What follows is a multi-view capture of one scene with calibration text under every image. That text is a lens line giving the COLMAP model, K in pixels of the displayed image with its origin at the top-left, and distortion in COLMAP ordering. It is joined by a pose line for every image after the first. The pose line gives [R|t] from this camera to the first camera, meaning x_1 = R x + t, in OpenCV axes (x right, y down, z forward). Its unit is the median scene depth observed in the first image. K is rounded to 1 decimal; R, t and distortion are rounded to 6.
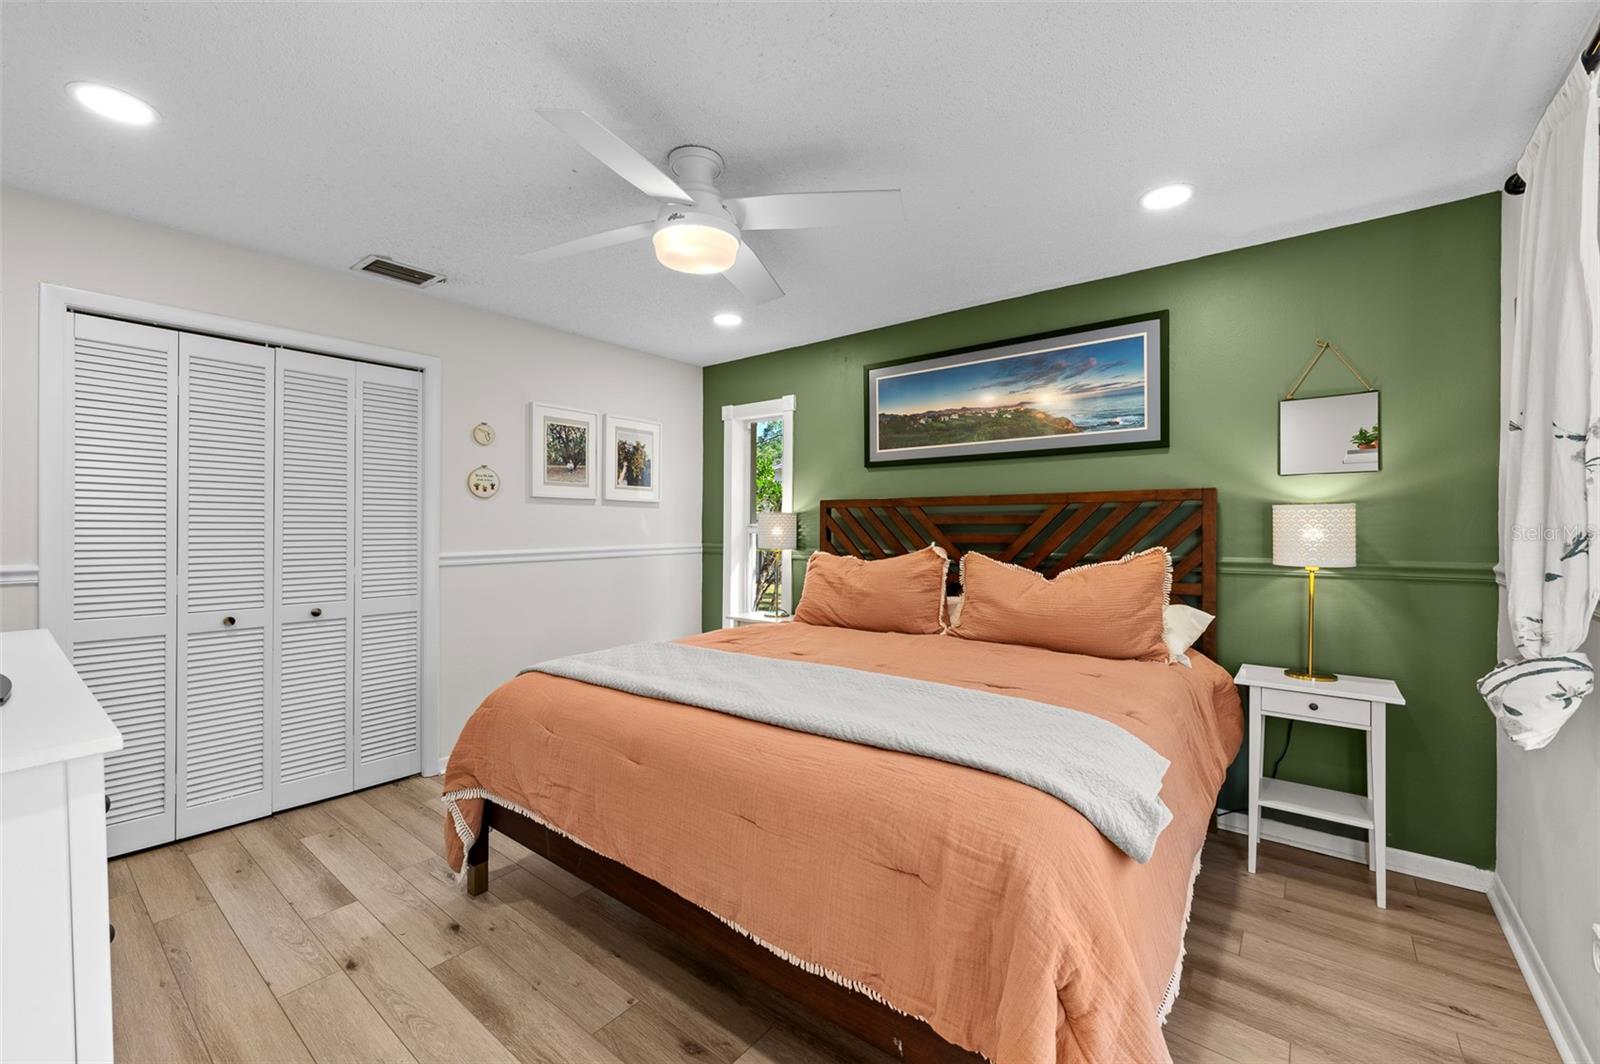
lens RADIAL K [[646.1, 0, 826.3], [0, 646.1, 536.0], [0, 0, 1]] dist [-0.018055, -0.000133]
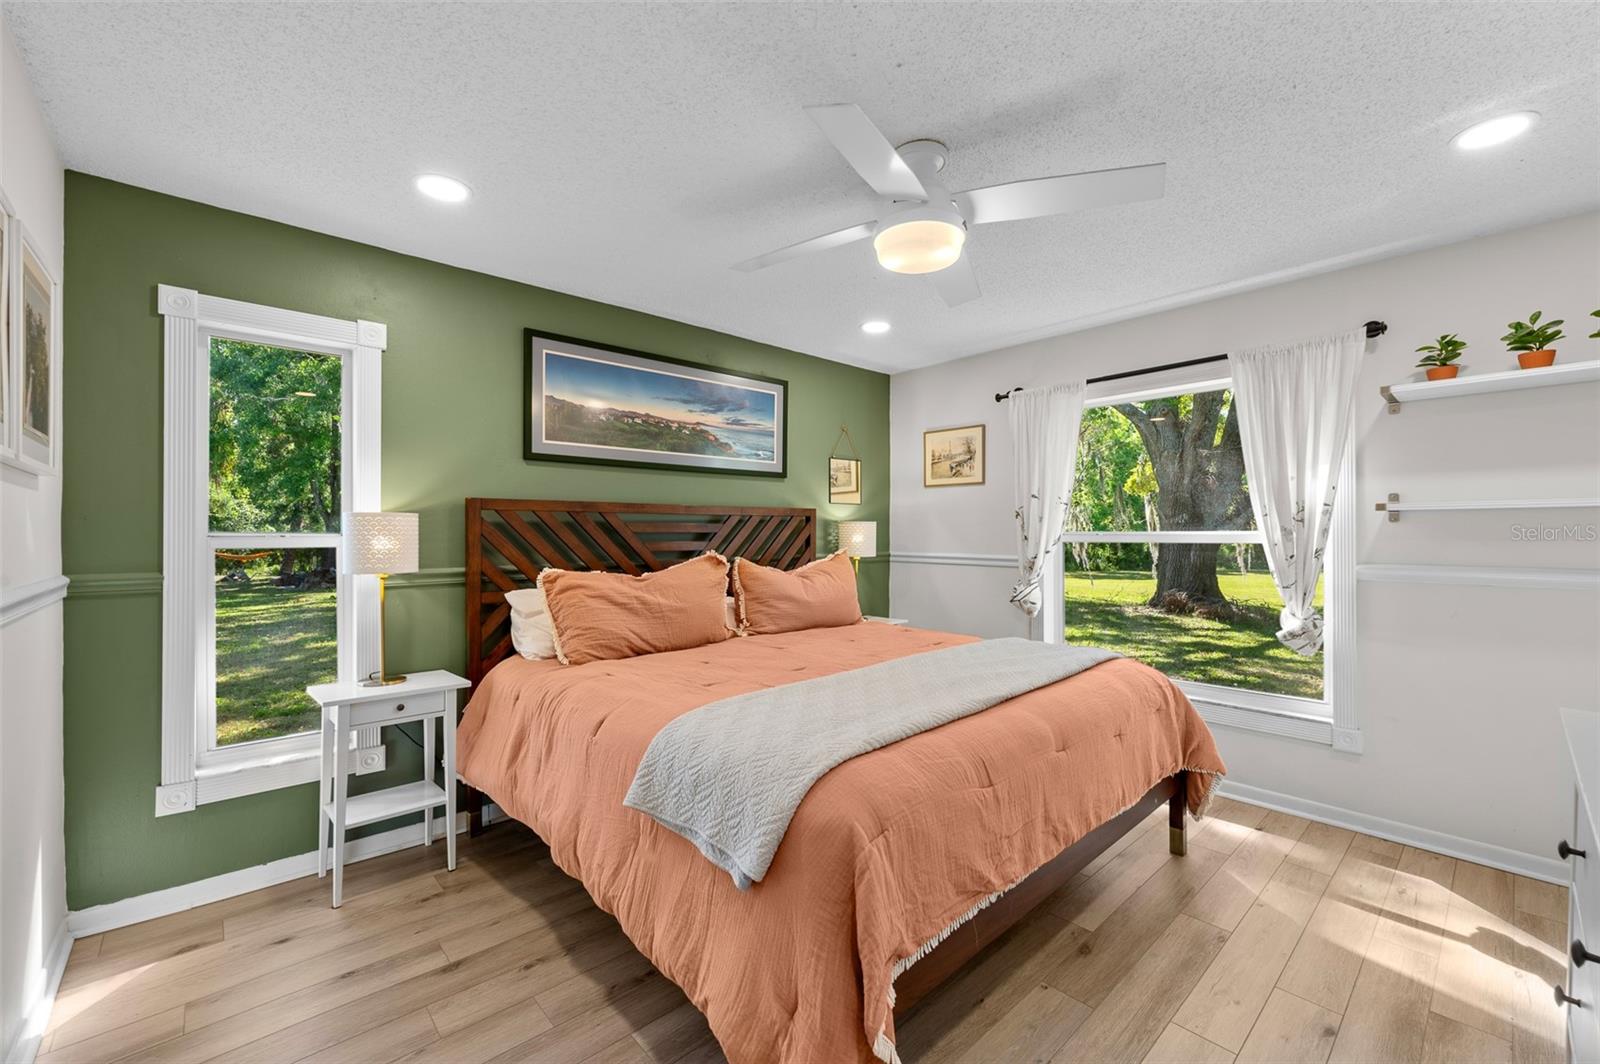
lens RADIAL K [[650.6, 0, 797.9], [0, 650.6, 532.5], [0, 0, 1]] dist [-0.001441, -0.000409]
pose [[0.177851, 0.005465, 0.984042, -0.750919], [0.020379, 0.999750, -0.009235, -0.004819], [-0.983846, 0.021696, 0.177695, 0.628984]]
